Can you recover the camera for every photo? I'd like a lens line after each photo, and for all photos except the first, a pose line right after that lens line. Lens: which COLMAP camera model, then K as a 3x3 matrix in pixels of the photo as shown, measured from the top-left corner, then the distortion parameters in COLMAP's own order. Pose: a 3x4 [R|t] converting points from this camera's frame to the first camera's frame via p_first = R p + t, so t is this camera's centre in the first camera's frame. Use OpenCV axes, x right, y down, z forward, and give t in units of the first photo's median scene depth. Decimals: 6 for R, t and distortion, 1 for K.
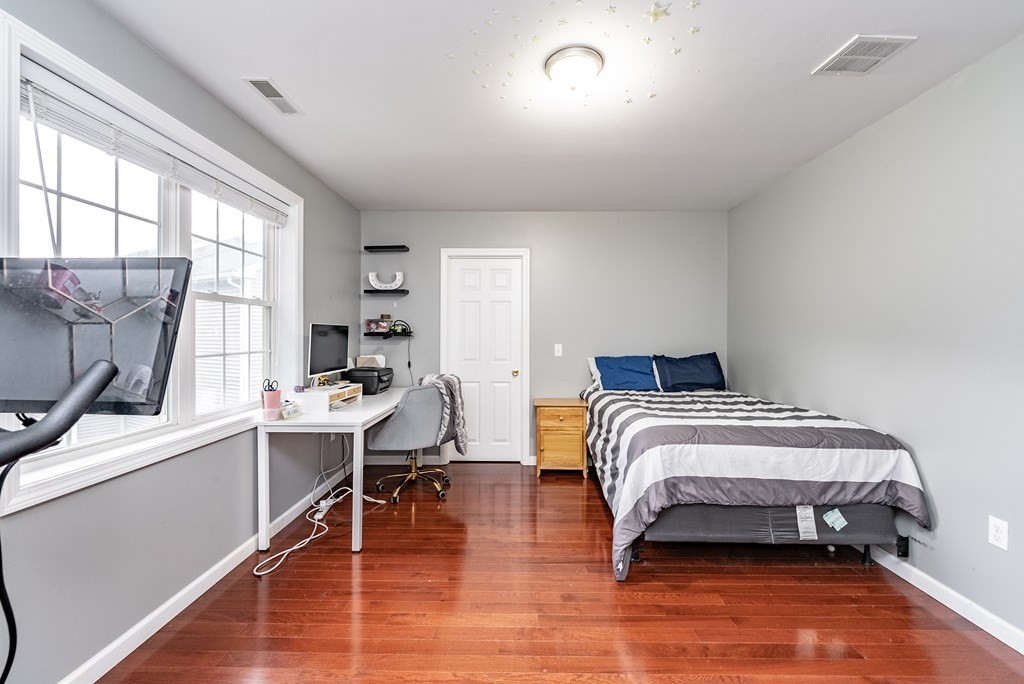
lens RADIAL K [[417.5, 0, 514.5], [0, 417.5, 337.4], [0, 0, 1]] dist [0.000763, -0.001591]
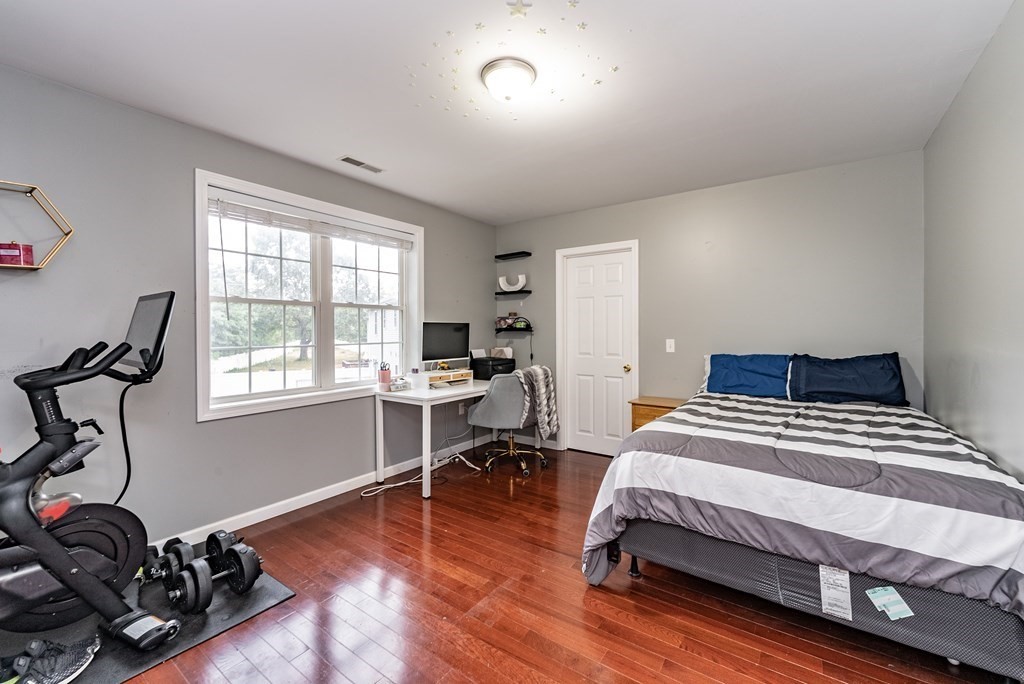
lens RADIAL K [[417.5, 0, 539.3], [0, 417.5, 336.4], [0, 0, 1]] dist [0.000763, -0.001591]
pose [[0.830628, 0.003420, -0.556818, 0.556361], [0.001374, 0.999965, 0.008192, 0.002586], [0.556827, -0.007570, 0.830594, 0.110514]]
